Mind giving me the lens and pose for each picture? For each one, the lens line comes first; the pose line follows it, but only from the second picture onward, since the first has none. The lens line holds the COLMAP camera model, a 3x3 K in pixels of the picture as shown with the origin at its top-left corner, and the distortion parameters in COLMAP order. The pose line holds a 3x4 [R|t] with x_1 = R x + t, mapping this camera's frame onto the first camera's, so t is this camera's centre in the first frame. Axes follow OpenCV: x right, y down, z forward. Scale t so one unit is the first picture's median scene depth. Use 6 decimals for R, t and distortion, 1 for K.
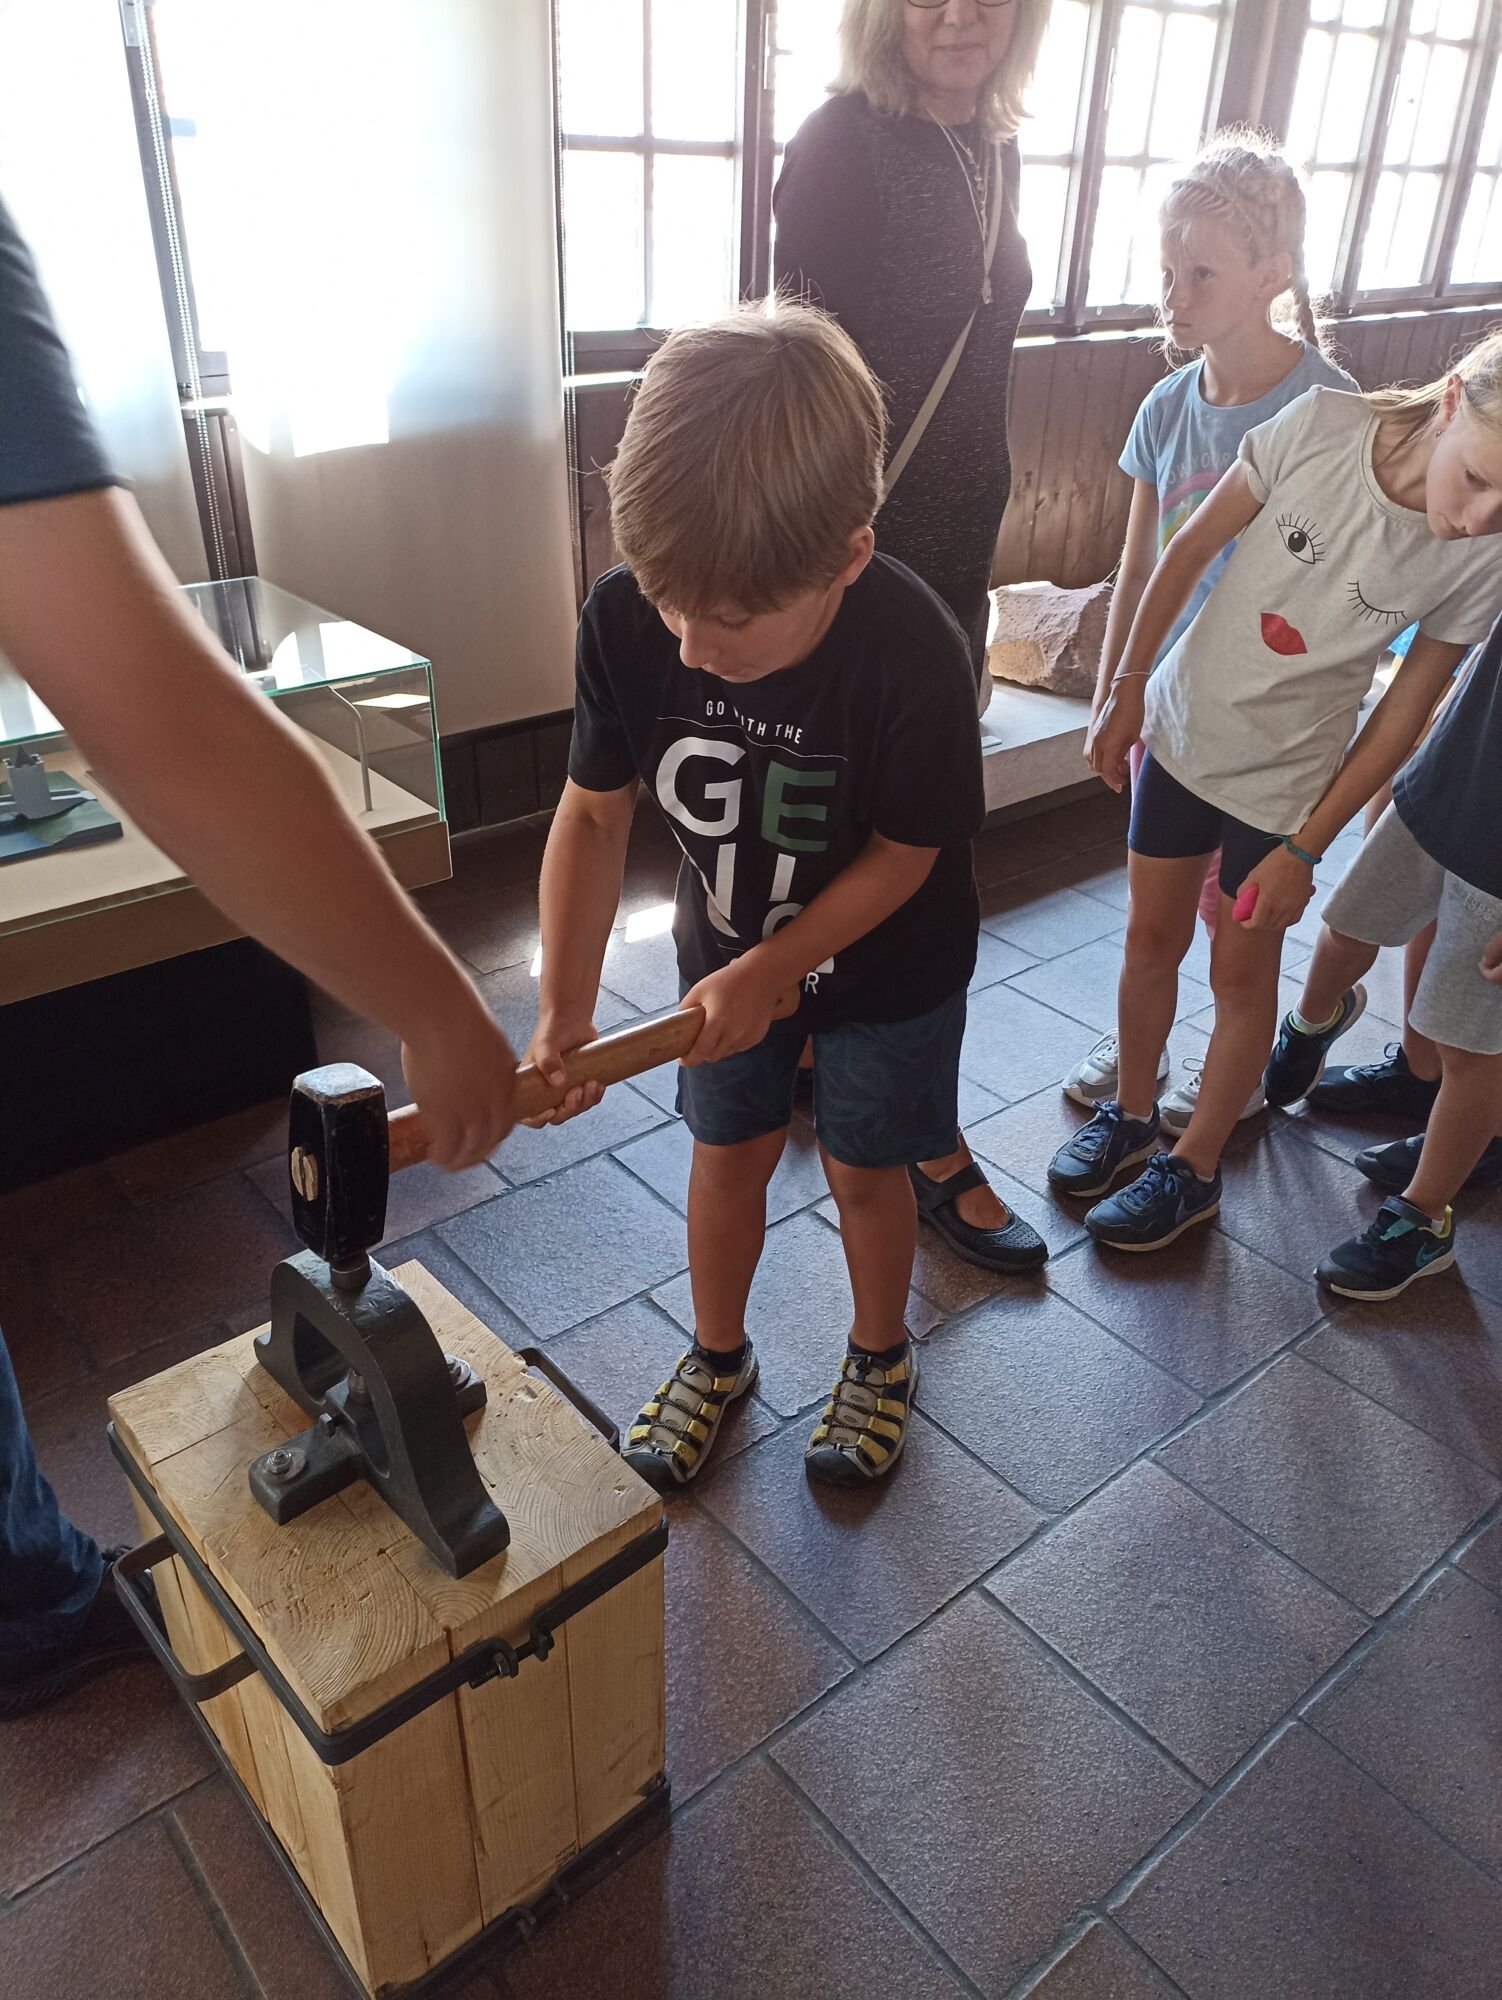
lens RADIAL K [[1487.2, 0, 755.6], [0, 1487.2, 999.5], [0, 0, 1]] dist [0.044567, -0.029232]
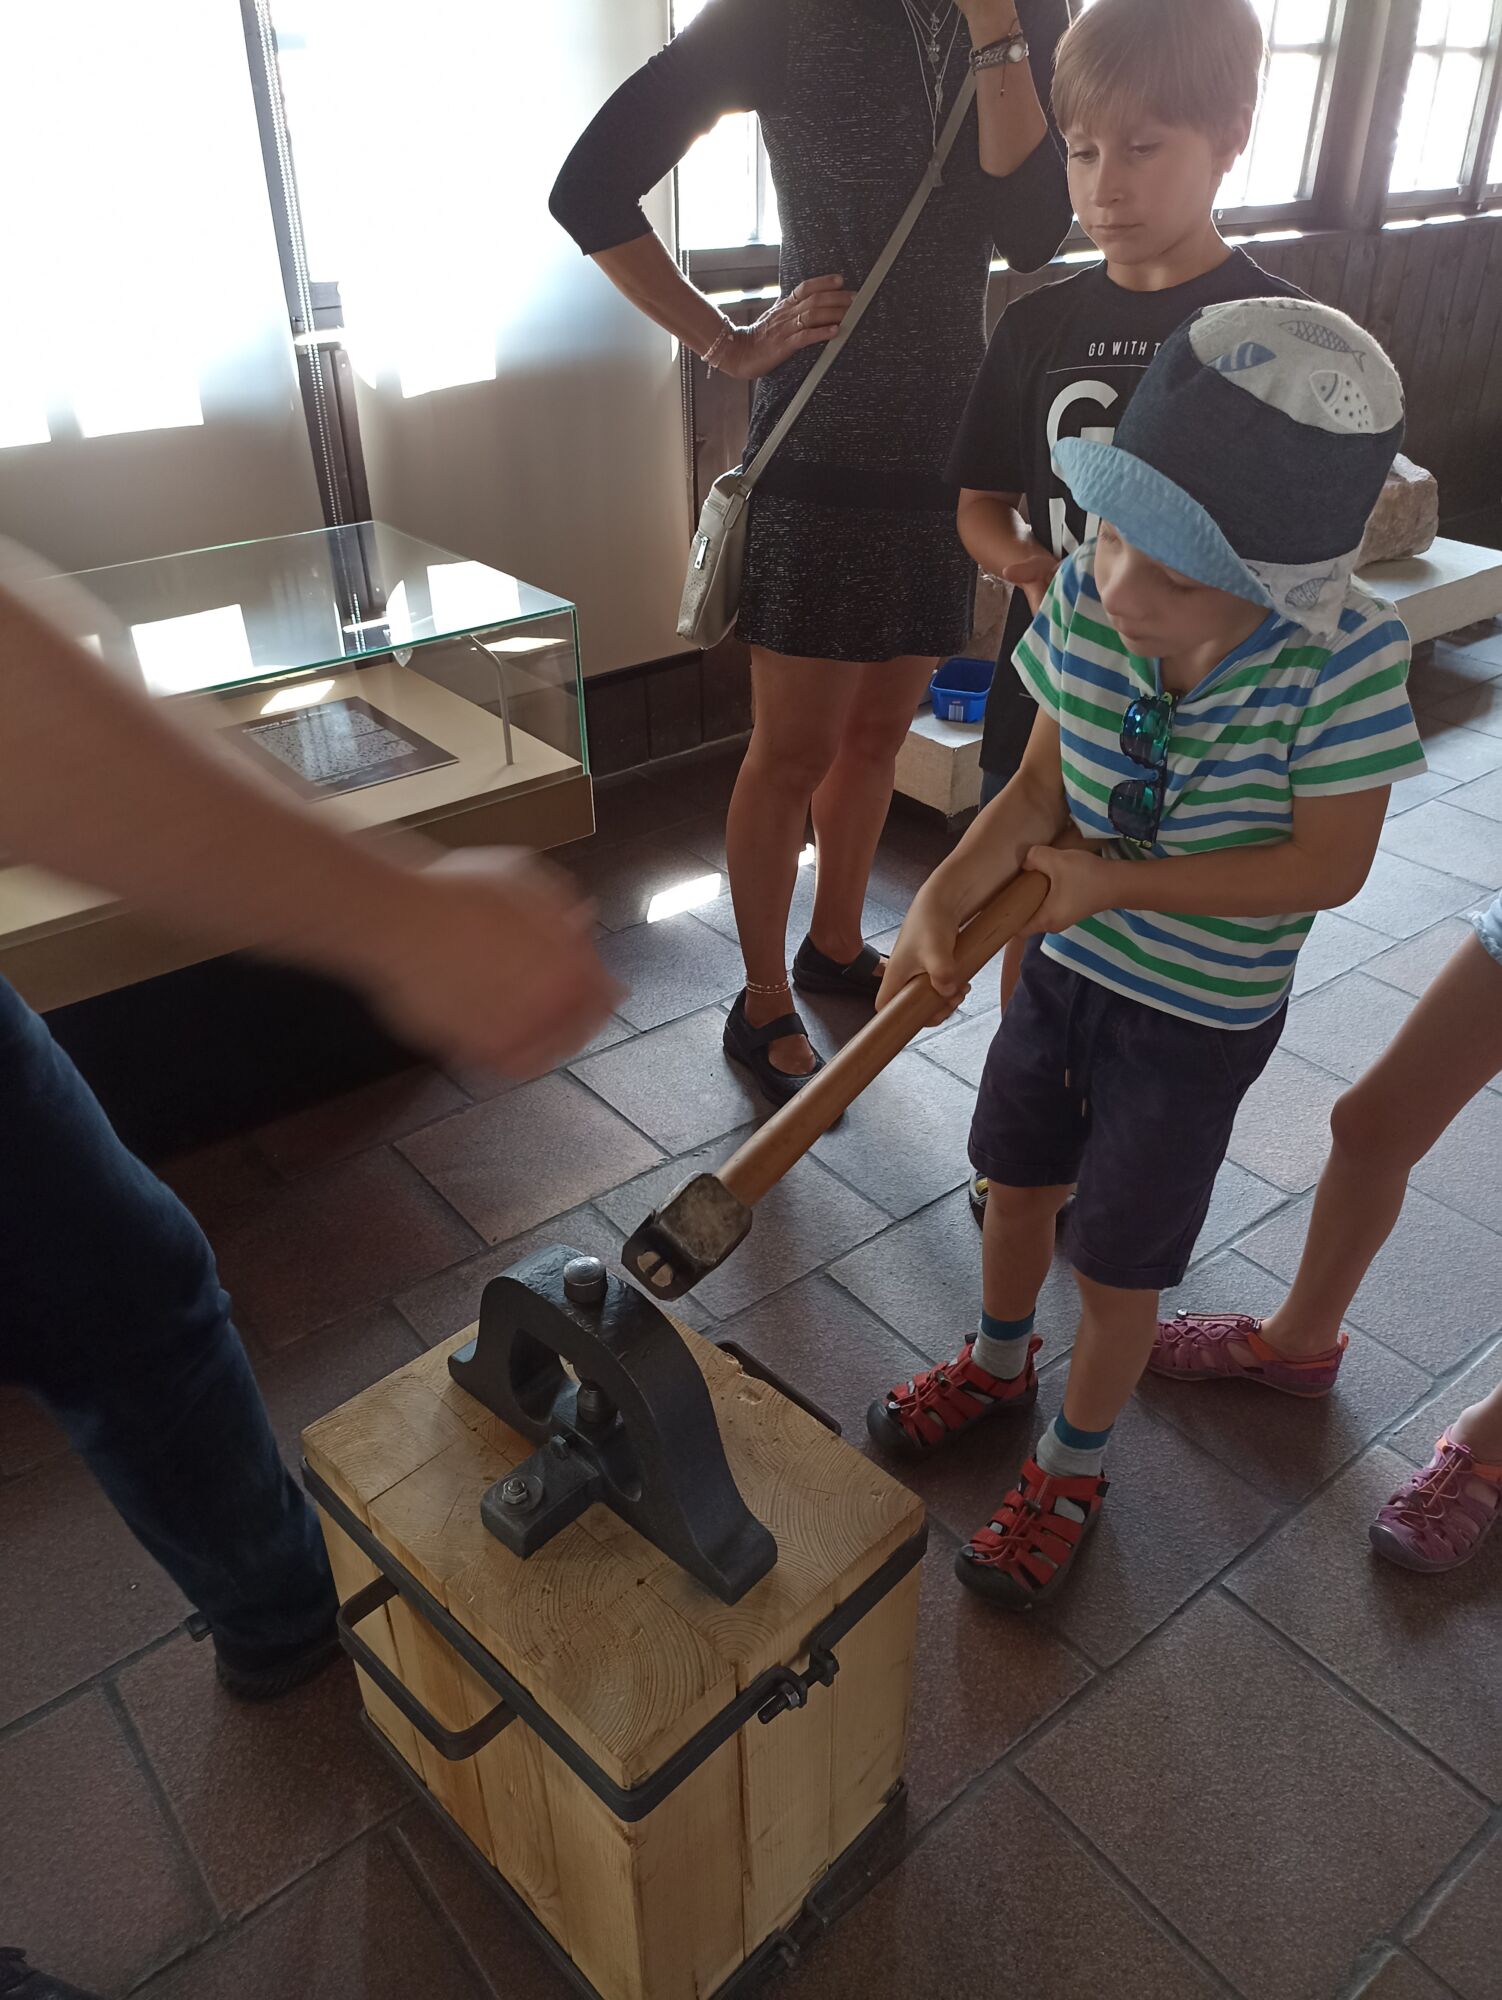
lens RADIAL K [[1487.2, 0, 755.5], [0, 1487.2, 1000.9], [0, 0, 1]] dist [0.044567, -0.029232]
pose [[0.999360, -0.015995, -0.031984, -0.106160], [0.017239, 0.999091, 0.038984, -0.014889], [0.031331, -0.039511, 0.998728, 0.066692]]
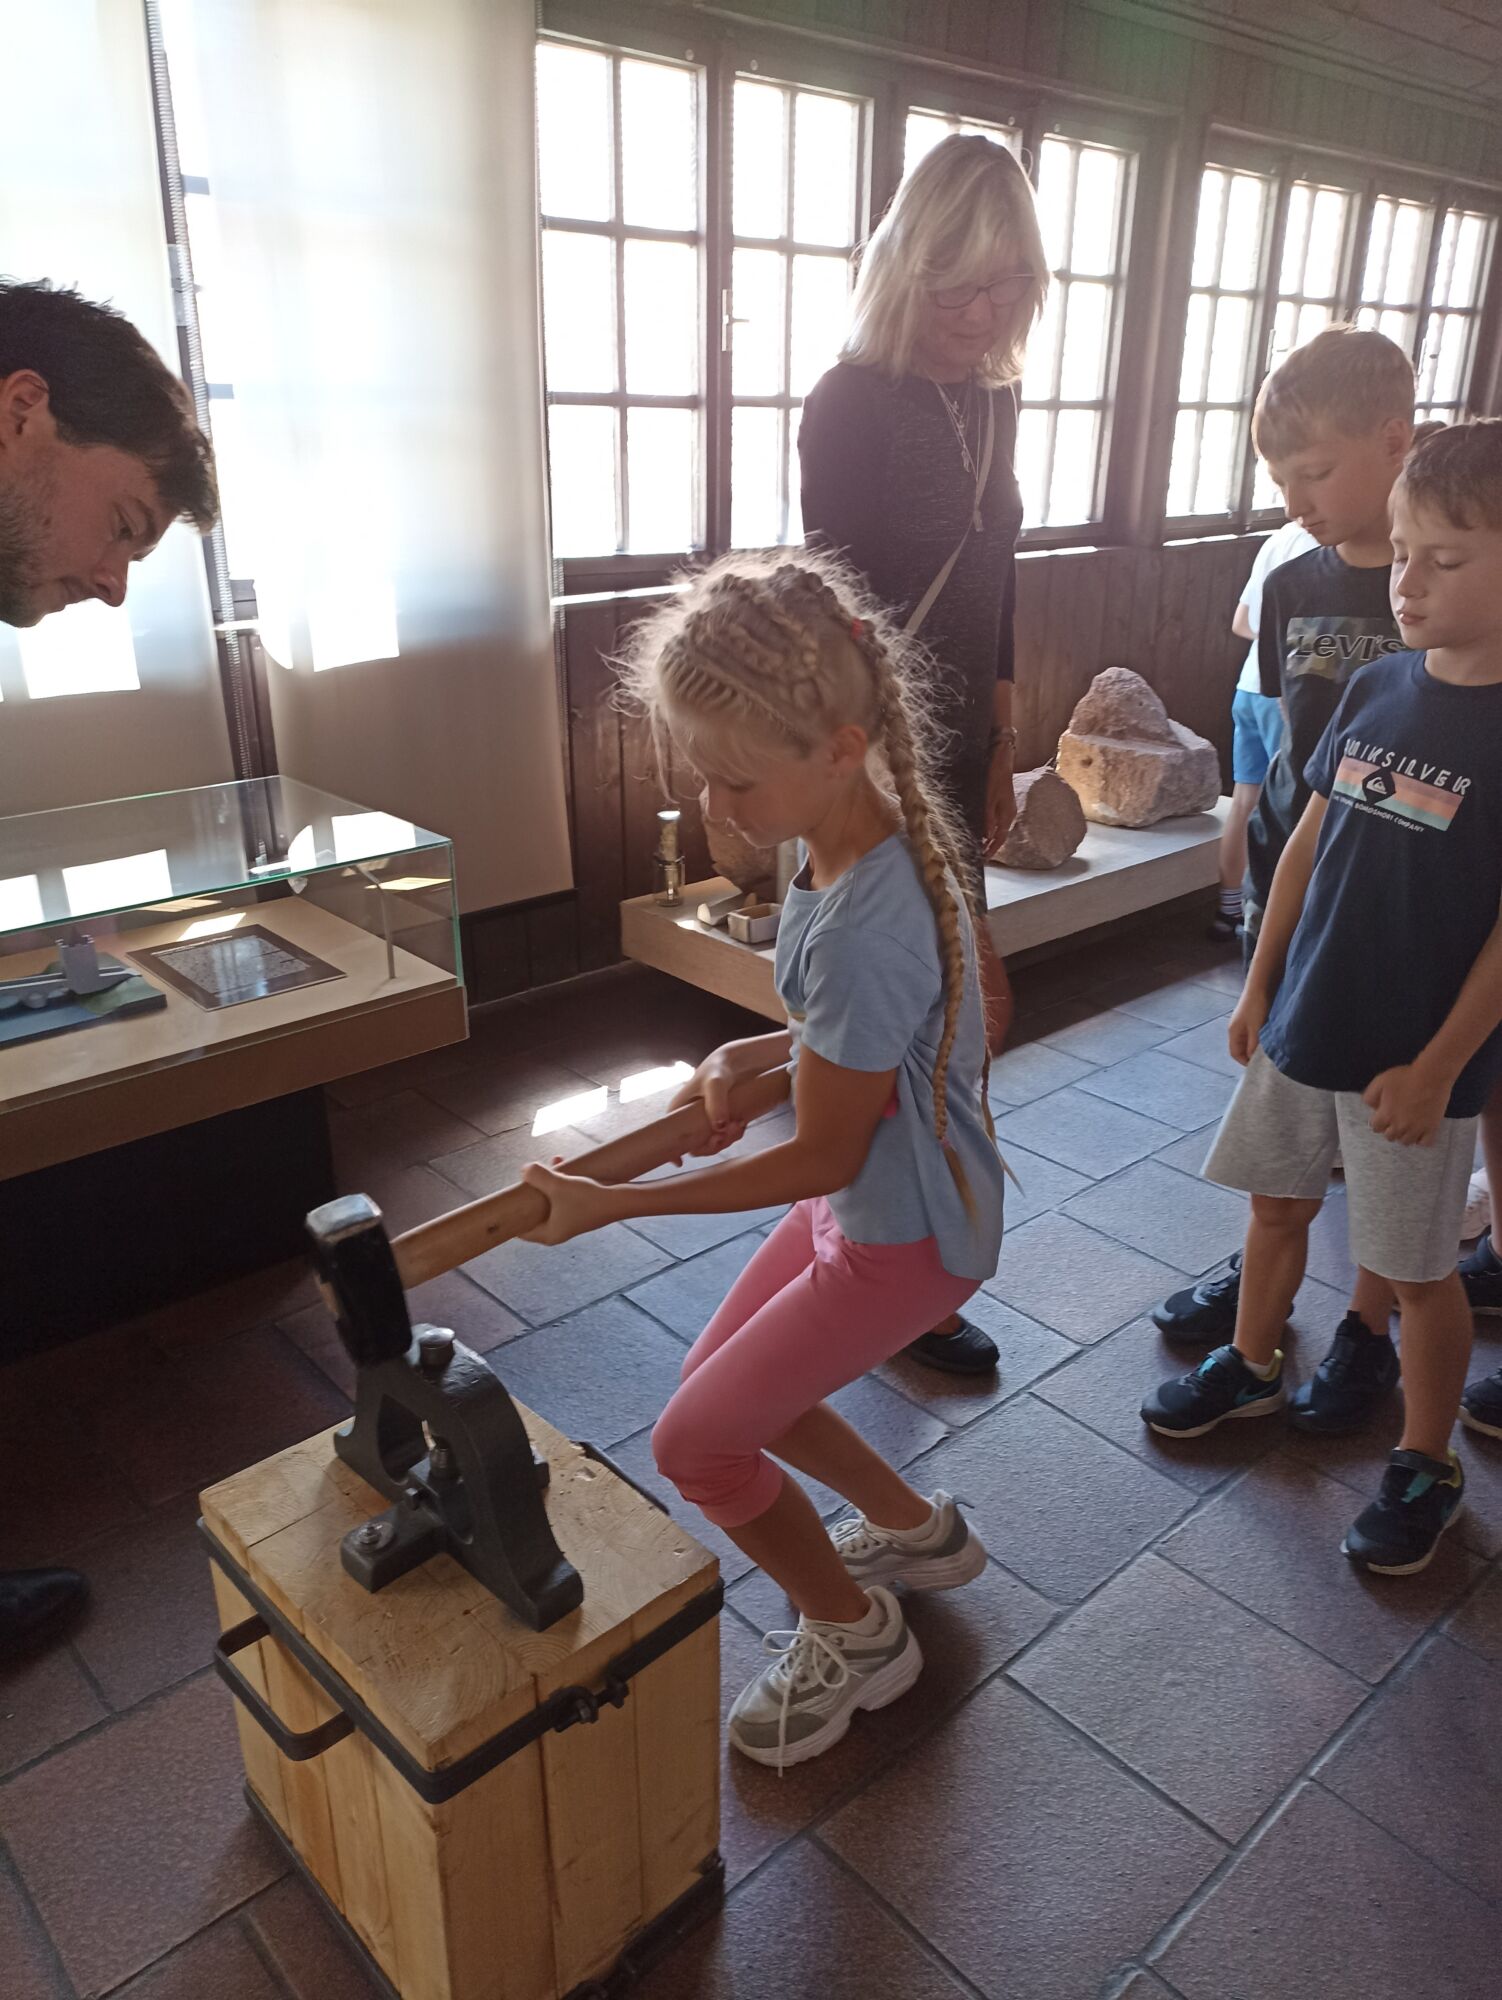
lens RADIAL K [[1487.2, 0, 750.3], [0, 1487.2, 998.9], [0, 0, 1]] dist [0.044567, -0.029232]
pose [[0.999073, -0.030117, 0.030766, -0.047276], [0.033896, 0.990830, -0.130795, 0.054528], [-0.026545, 0.131717, 0.990932, -0.108337]]
